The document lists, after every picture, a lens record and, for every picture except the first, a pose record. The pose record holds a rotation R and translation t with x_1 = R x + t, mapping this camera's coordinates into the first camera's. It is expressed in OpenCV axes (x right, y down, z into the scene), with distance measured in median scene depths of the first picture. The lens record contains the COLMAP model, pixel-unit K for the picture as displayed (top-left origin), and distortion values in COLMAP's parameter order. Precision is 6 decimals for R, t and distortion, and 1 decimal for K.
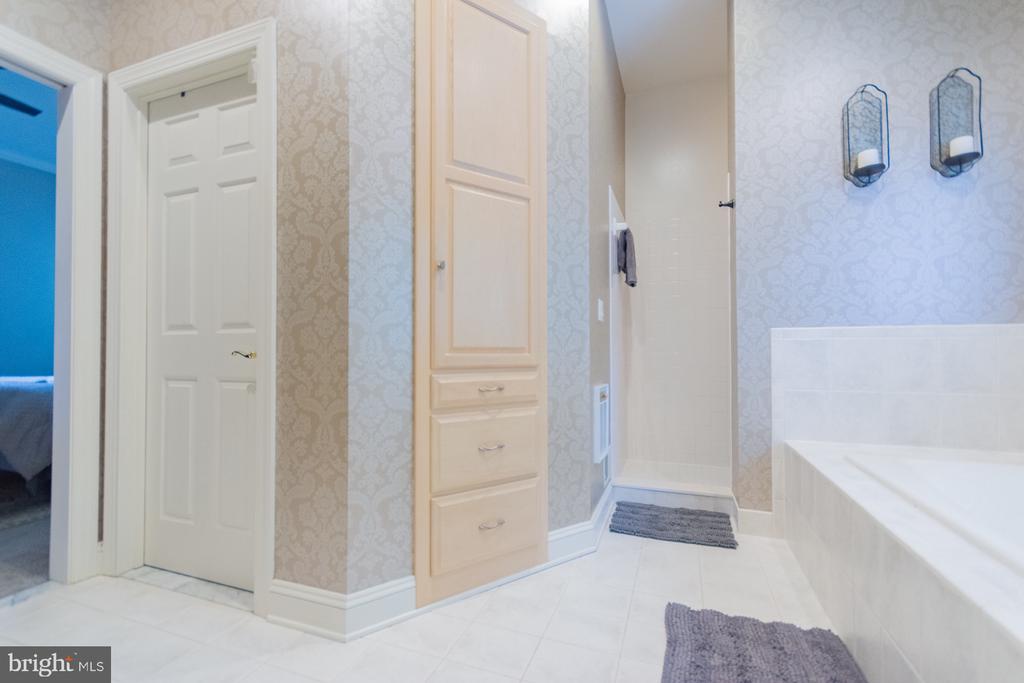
lens RADIAL K [[453.1, 0, 514.0], [0, 453.1, 345.0], [0, 0, 1]] dist [0.006952, -0.000276]
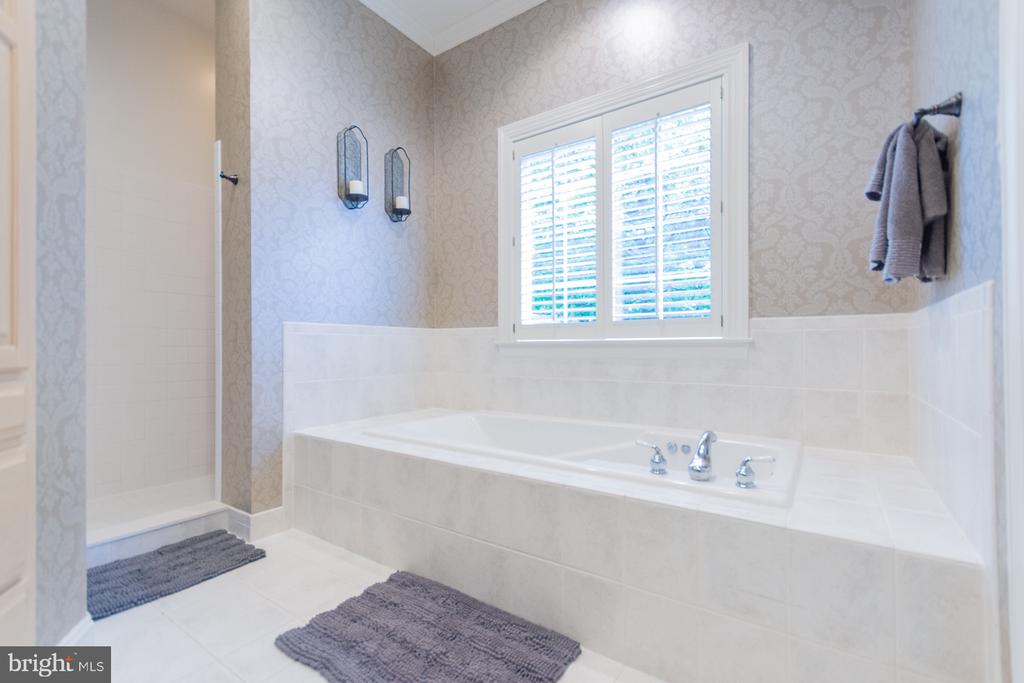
lens RADIAL K [[453.1, 0, 514.0], [0, 453.1, 345.0], [0, 0, 1]] dist [0.006952, -0.000276]
pose [[0.240680, 0.005033, 0.970592, -0.285830], [-0.013191, 0.999911, -0.001914, 0.009933], [-0.970515, -0.012343, 0.240725, 0.275905]]
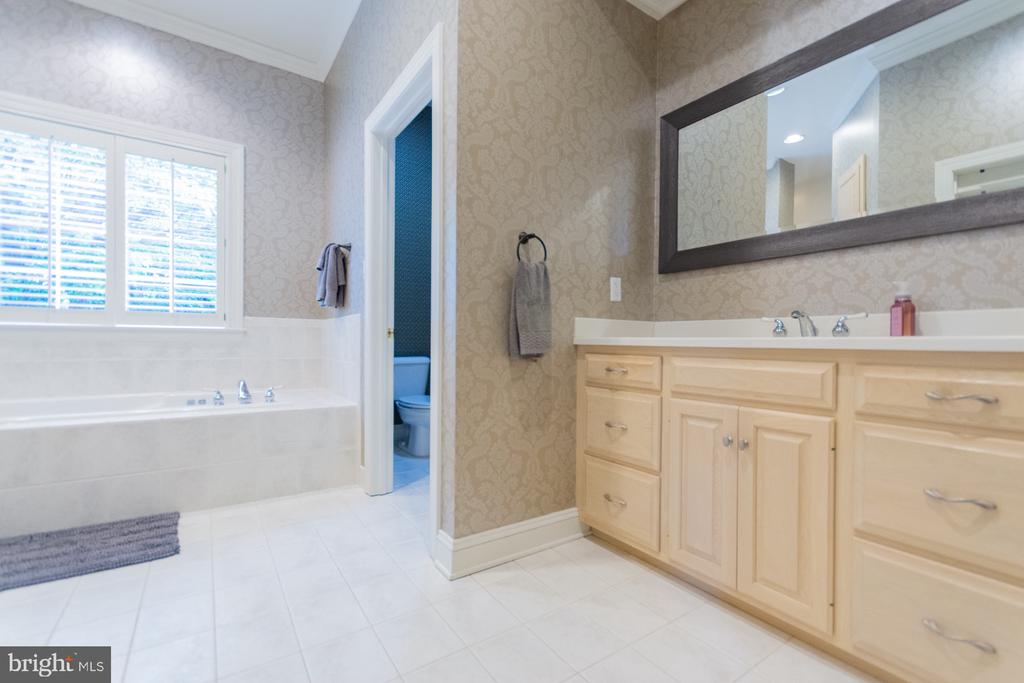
lens RADIAL K [[453.1, 0, 514.0], [0, 453.1, 345.0], [0, 0, 1]] dist [0.006952, -0.000276]
pose [[-0.822692, -0.010467, 0.568391, -0.848753], [-0.018712, 0.999787, -0.008672, 0.036921], [-0.568179, -0.017770, -0.822713, 0.745589]]
